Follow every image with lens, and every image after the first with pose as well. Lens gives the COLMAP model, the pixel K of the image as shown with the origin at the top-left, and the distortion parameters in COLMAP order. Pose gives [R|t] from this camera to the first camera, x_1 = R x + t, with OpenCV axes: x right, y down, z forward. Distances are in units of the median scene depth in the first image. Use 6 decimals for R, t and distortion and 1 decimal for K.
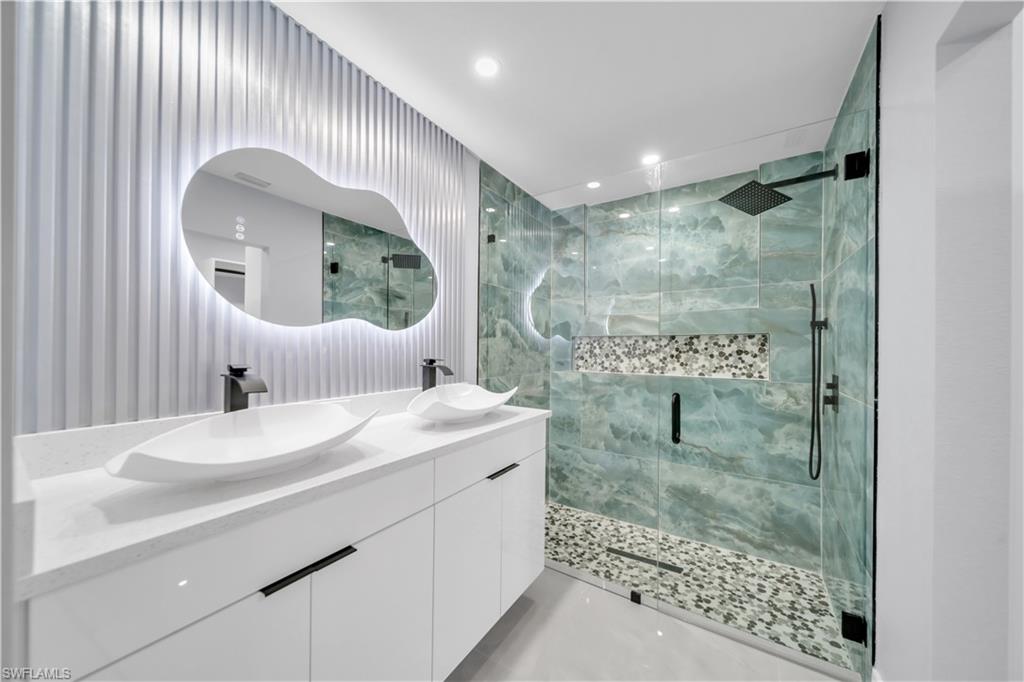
lens RADIAL K [[355.3, 0, 514.7], [0, 355.3, 346.9], [0, 0, 1]] dist [-0.000036, -0.000374]
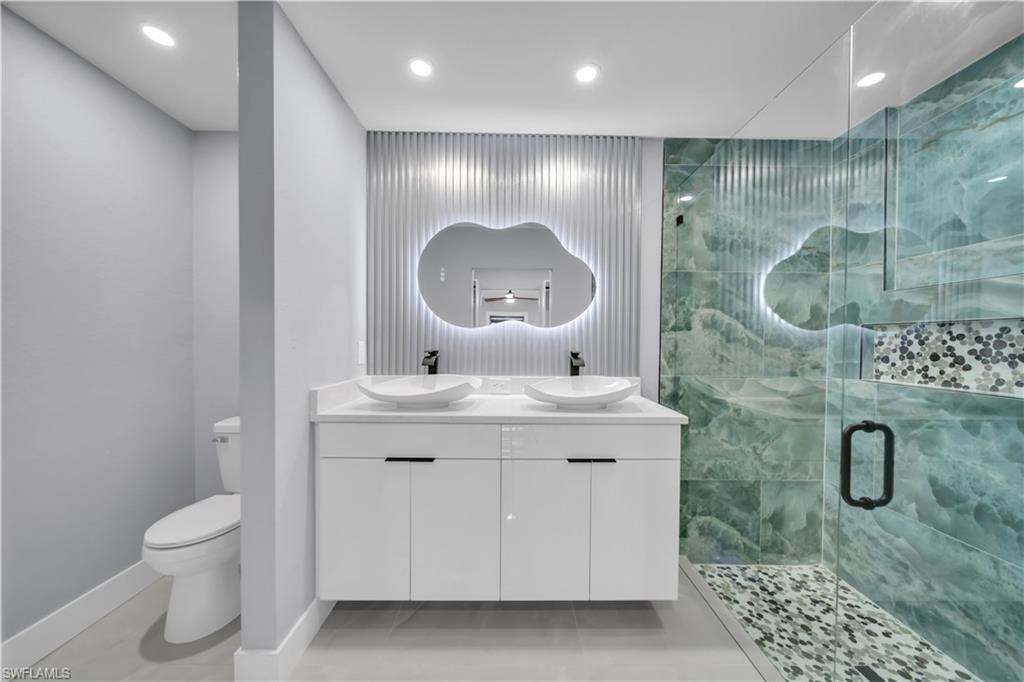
lens RADIAL K [[355.3, 0, 514.7], [0, 355.3, 346.9], [0, 0, 1]] dist [-0.000036, -0.000374]
pose [[0.546705, 0.010259, -0.837263, 0.389619], [-0.002906, 0.999942, 0.010355, 0.005238], [0.837320, -0.003228, 0.546703, 0.137394]]
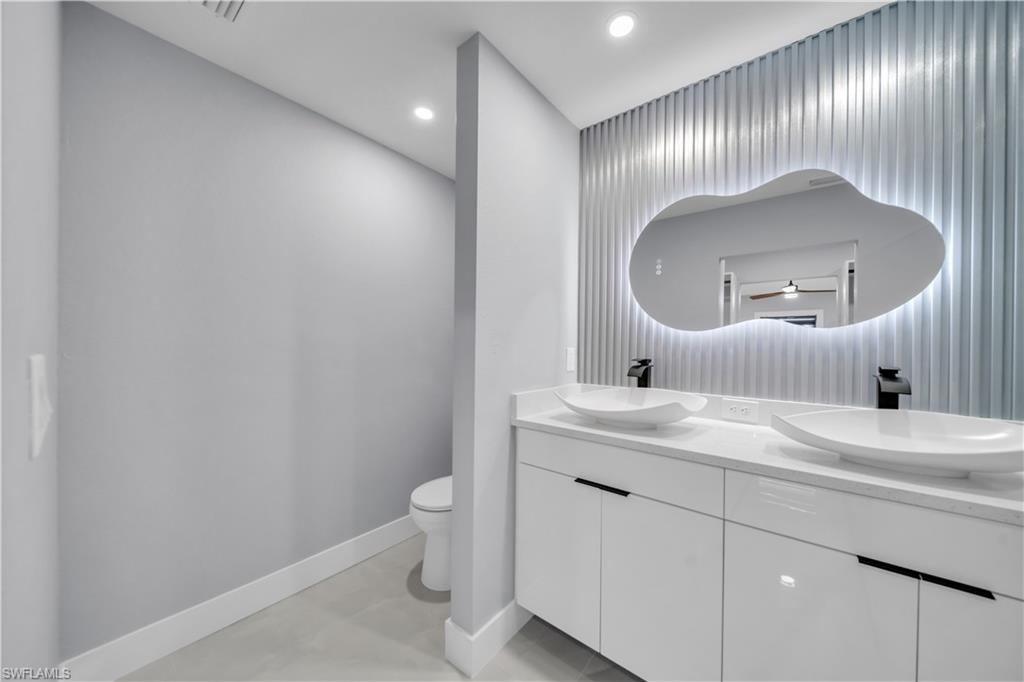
lens RADIAL K [[355.3, 0, 514.7], [0, 355.3, 346.9], [0, 0, 1]] dist [-0.000036, -0.000374]
pose [[-0.111191, -0.005182, -0.993786, 0.318917], [-0.011162, 0.999930, -0.003965, 0.004727], [0.993736, 0.010652, -0.111241, 0.242164]]
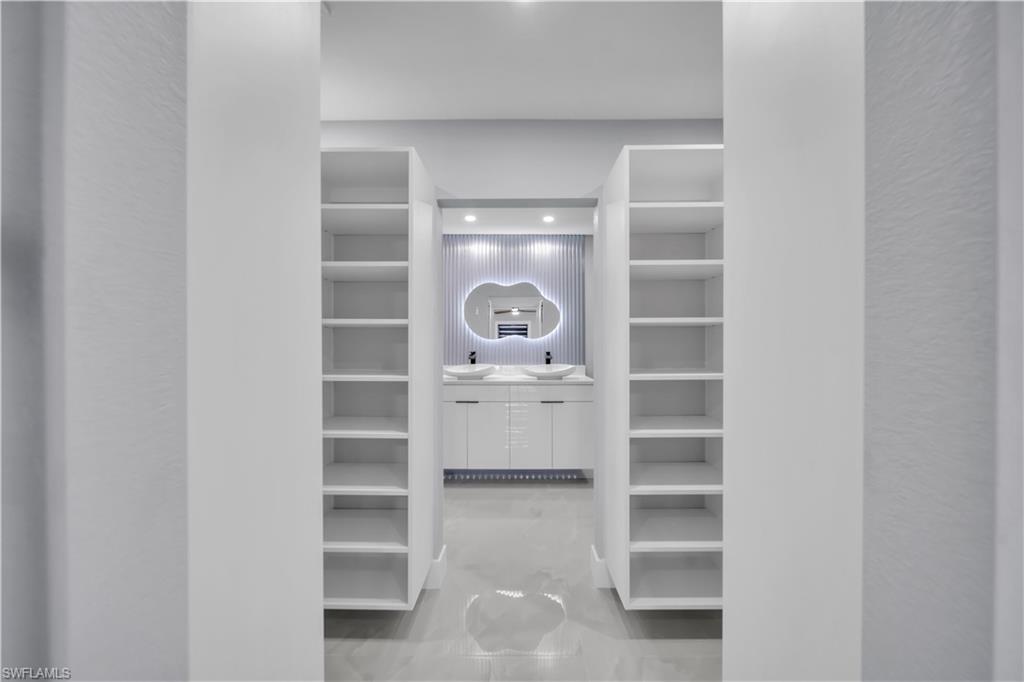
lens RADIAL K [[355.3, 0, 514.7], [0, 355.3, 346.9], [0, 0, 1]] dist [-0.000036, -0.000374]
pose [[0.530454, -0.008468, -0.847672, 0.943808], [0.007412, 0.999958, -0.005351, 0.011210], [0.847682, -0.003444, 0.530494, -0.199747]]
